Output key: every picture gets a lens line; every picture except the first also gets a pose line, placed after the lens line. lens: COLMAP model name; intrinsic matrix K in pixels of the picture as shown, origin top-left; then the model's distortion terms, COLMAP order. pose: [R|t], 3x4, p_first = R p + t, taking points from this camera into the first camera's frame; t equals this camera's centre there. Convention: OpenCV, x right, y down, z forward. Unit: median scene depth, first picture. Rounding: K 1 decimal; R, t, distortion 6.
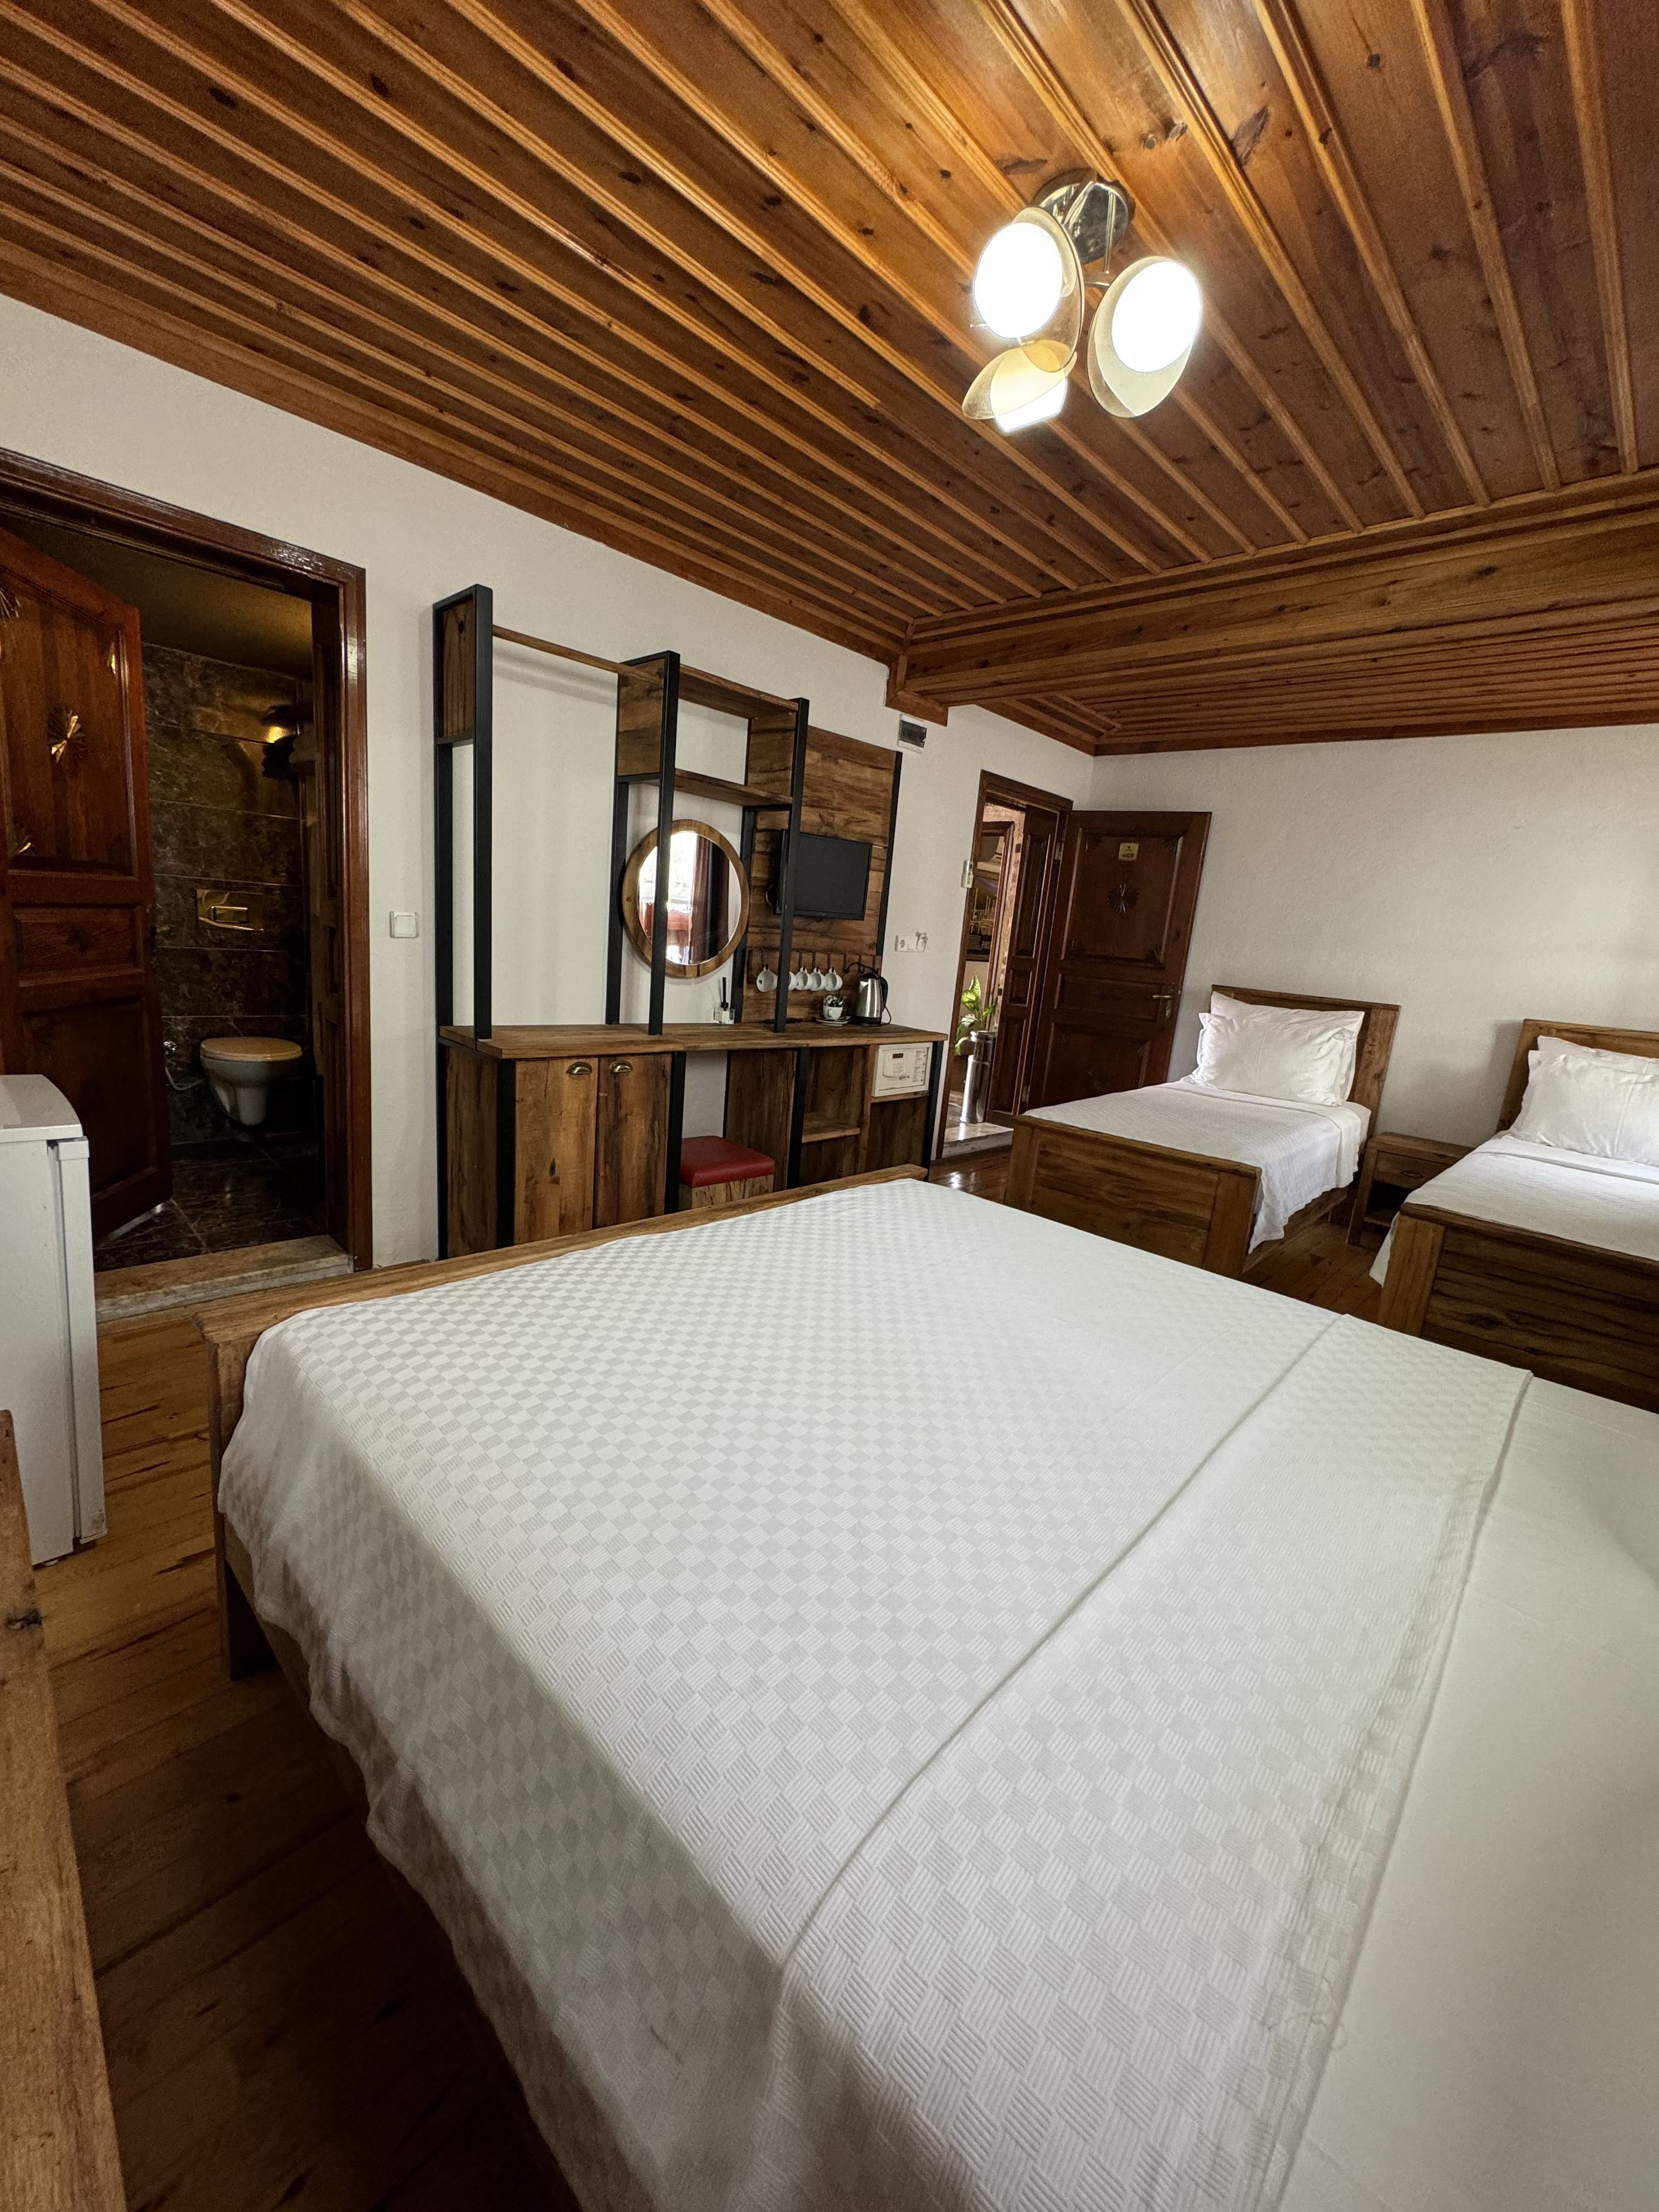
lens RADIAL K [[885.0, 0, 825.3], [0, 885.0, 1106.5], [0, 0, 1]] dist [-0.002615, 0.000916]
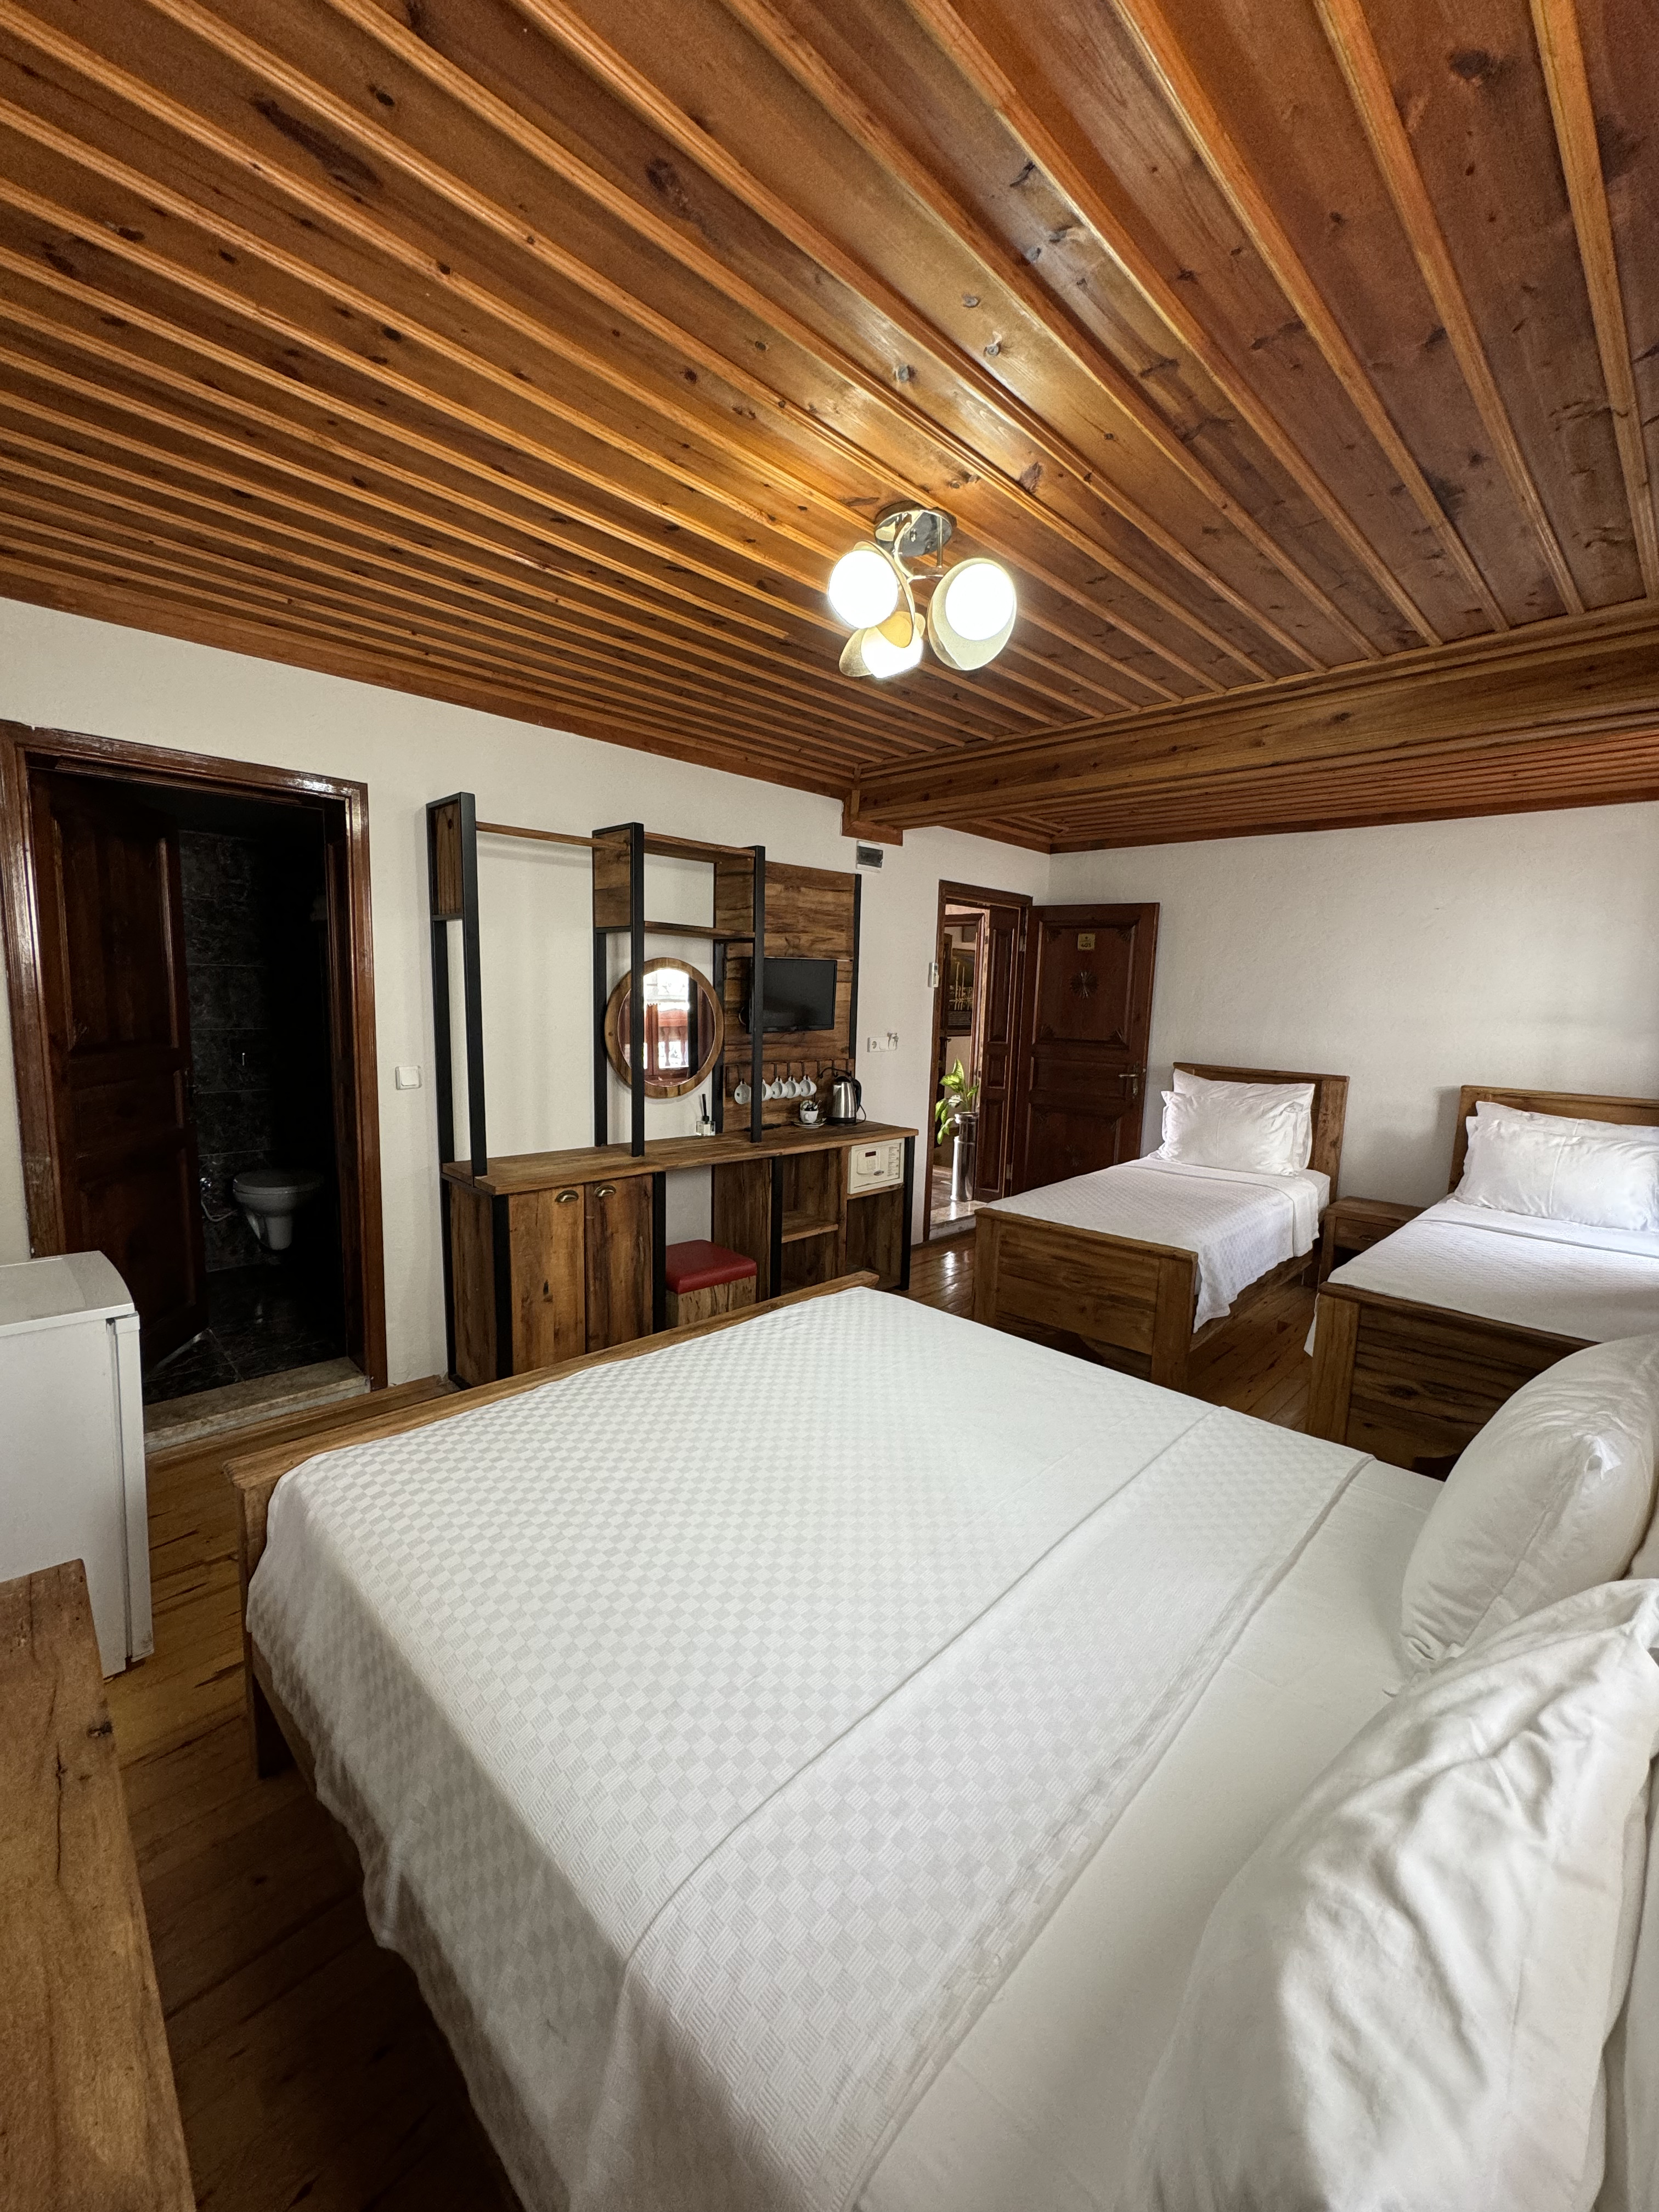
lens RADIAL K [[885.0, 0, 825.4], [0, 885.0, 1105.6], [0, 0, 1]] dist [-0.002615, 0.000916]
pose [[0.998084, -0.056347, -0.025579, 0.062565], [0.054419, 0.996015, -0.070656, -0.046304], [0.029459, 0.069129, 0.997173, -0.082428]]
